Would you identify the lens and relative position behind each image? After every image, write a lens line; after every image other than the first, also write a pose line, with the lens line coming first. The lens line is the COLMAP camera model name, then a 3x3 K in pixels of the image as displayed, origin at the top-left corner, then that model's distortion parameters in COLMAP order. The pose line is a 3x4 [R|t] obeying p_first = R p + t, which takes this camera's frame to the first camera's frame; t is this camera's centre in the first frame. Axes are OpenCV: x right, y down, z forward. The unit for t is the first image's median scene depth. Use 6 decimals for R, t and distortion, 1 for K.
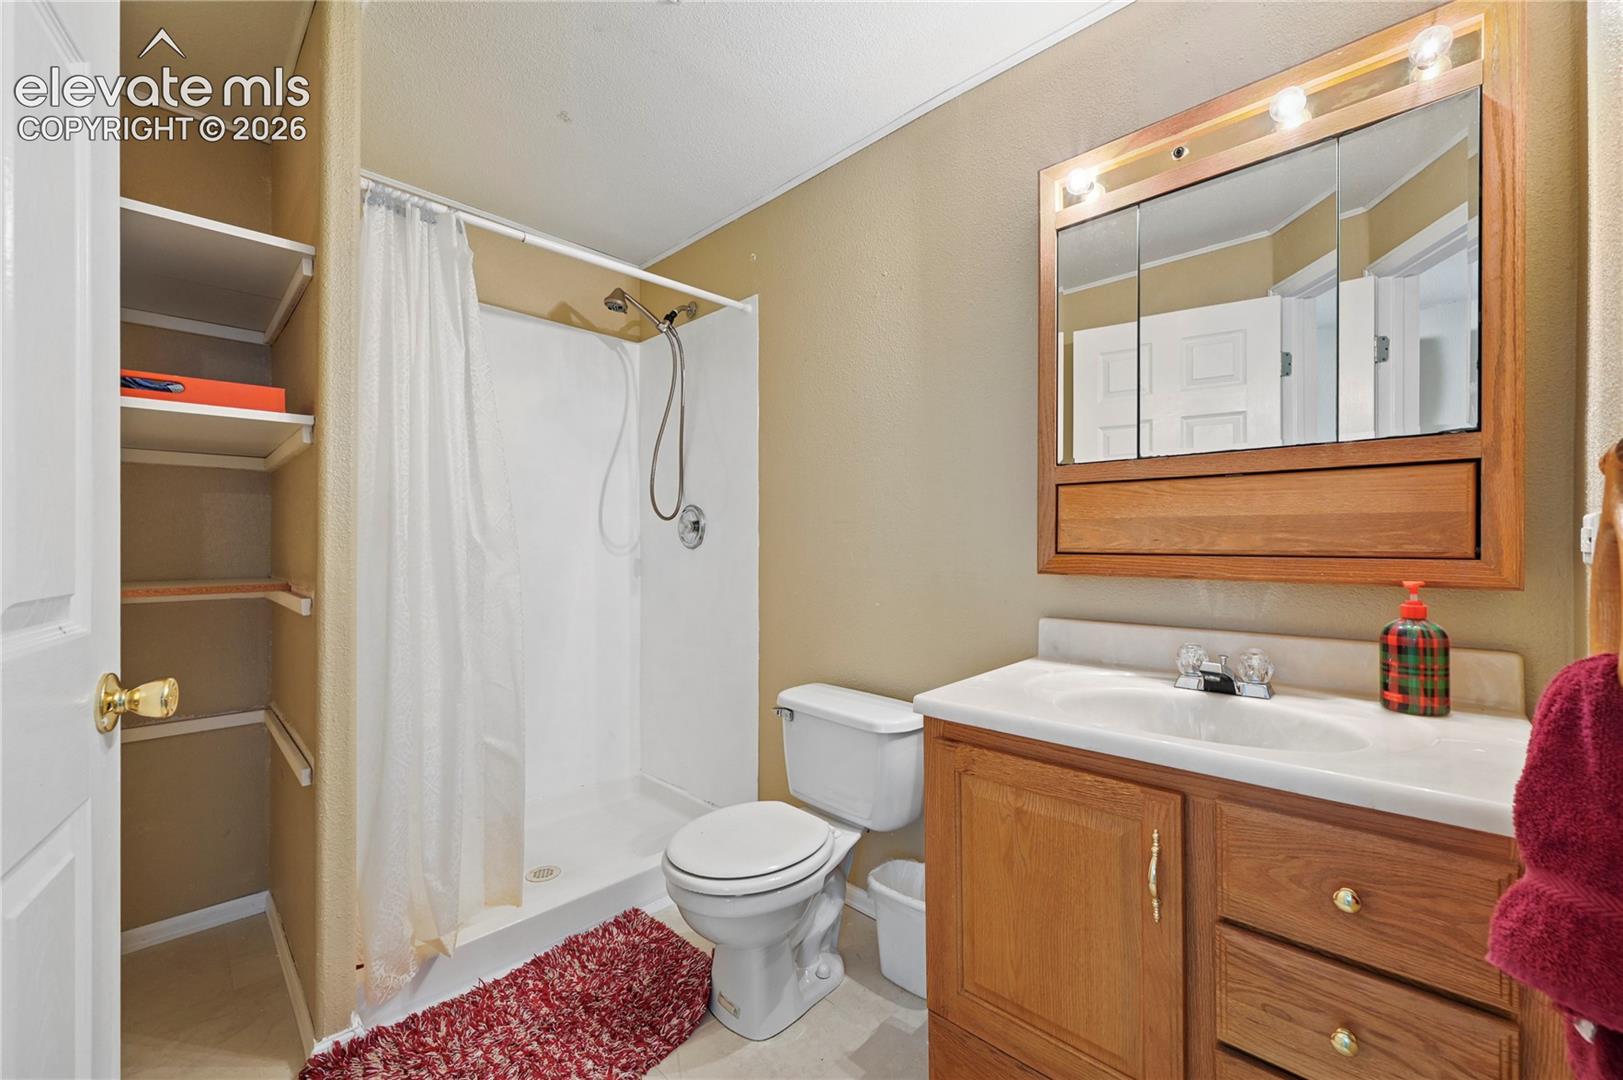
lens RADIAL K [[644.9, 0, 817.2], [0, 644.9, 538.6], [0, 0, 1]] dist [-0.001378, 0.000096]
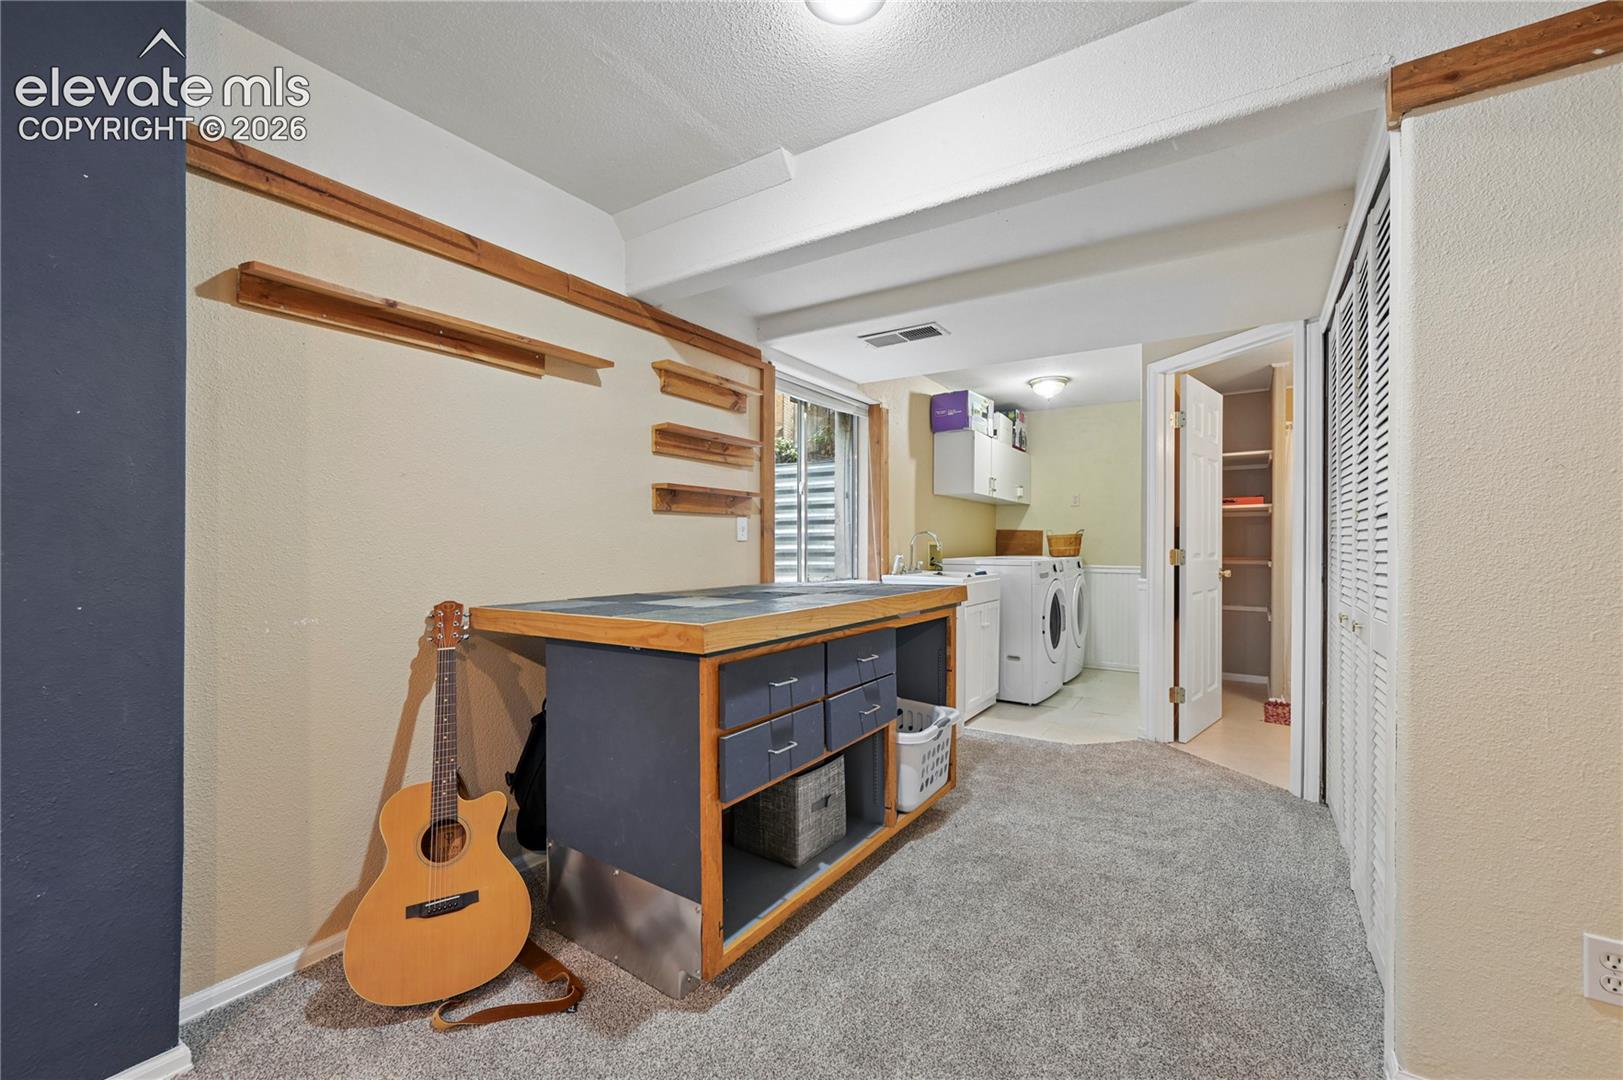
lens RADIAL K [[660.9, 0, 819.5], [0, 660.9, 546.4], [0, 0, 1]] dist [-0.002428, -0.000250]
pose [[0.192362, 0.004442, -0.981314, 1.902016], [0.003387, 0.999981, 0.005190, -0.002037], [0.981318, -0.004323, 0.192343, -1.735774]]
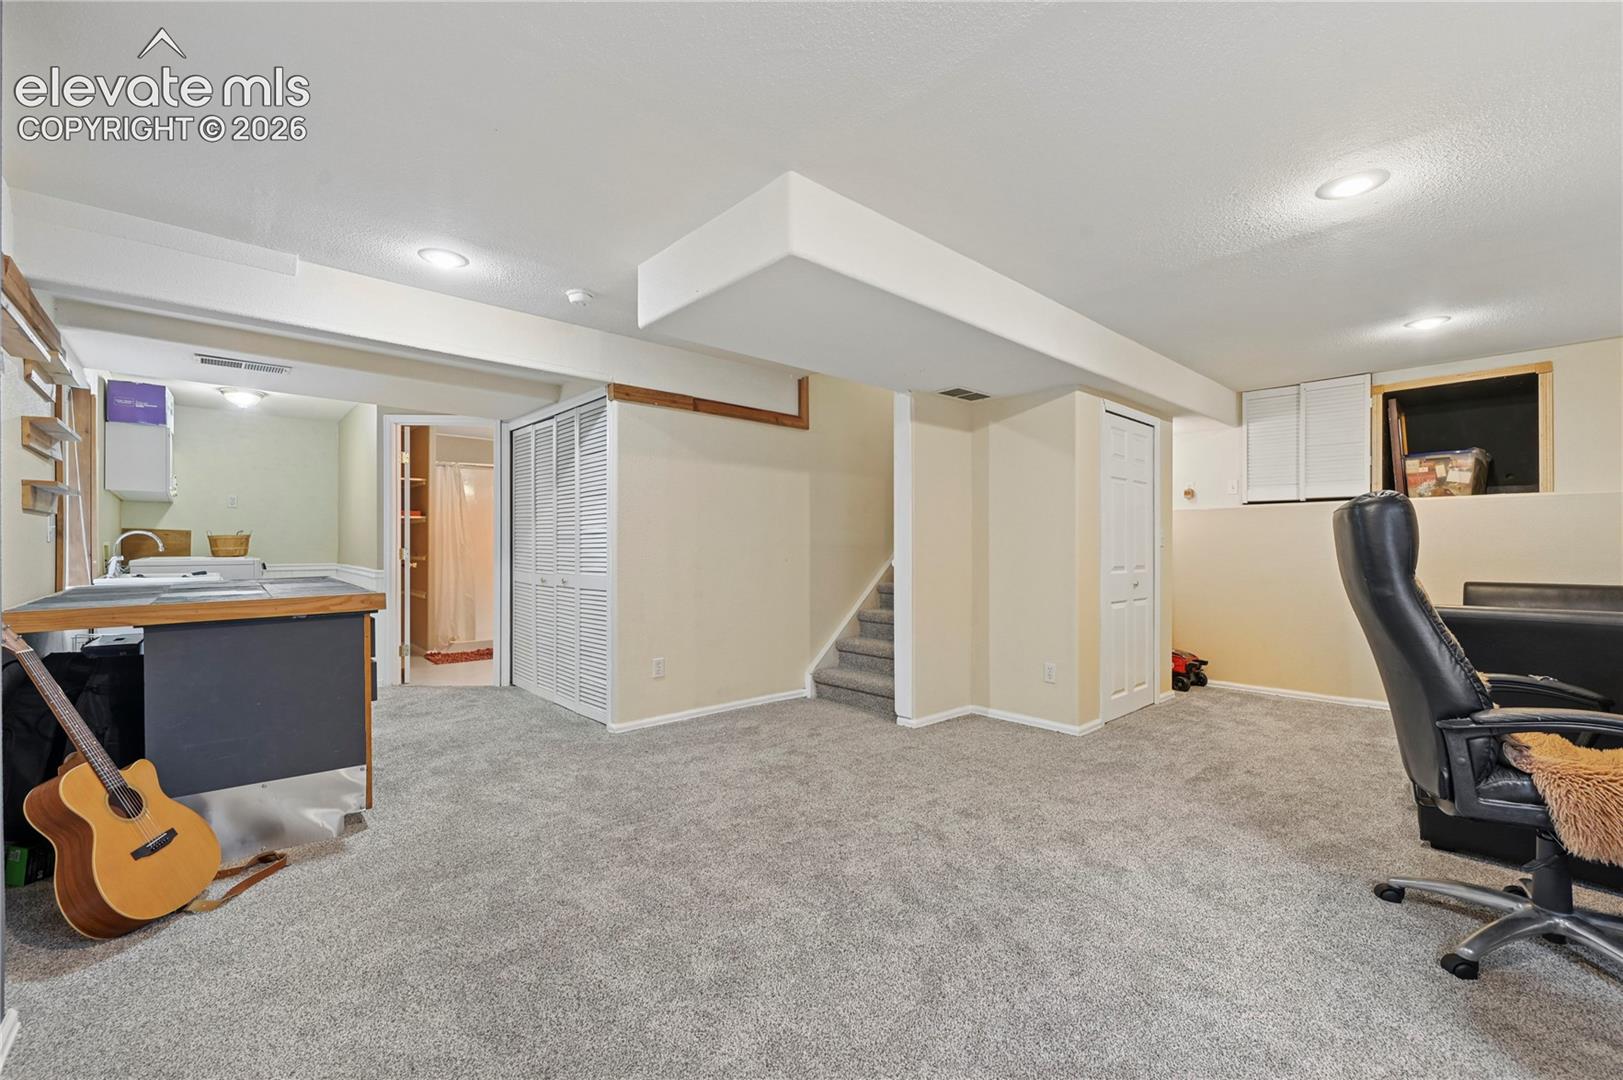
lens RADIAL K [[660.9, 0, 819.5], [0, 660.9, 546.4], [0, 0, 1]] dist [-0.002428, -0.000250]
pose [[0.999247, 0.003817, -0.038607, 2.094069], [-0.003597, 0.999977, 0.005764, -0.013877], [0.038629, -0.005620, 0.999238, -3.422943]]
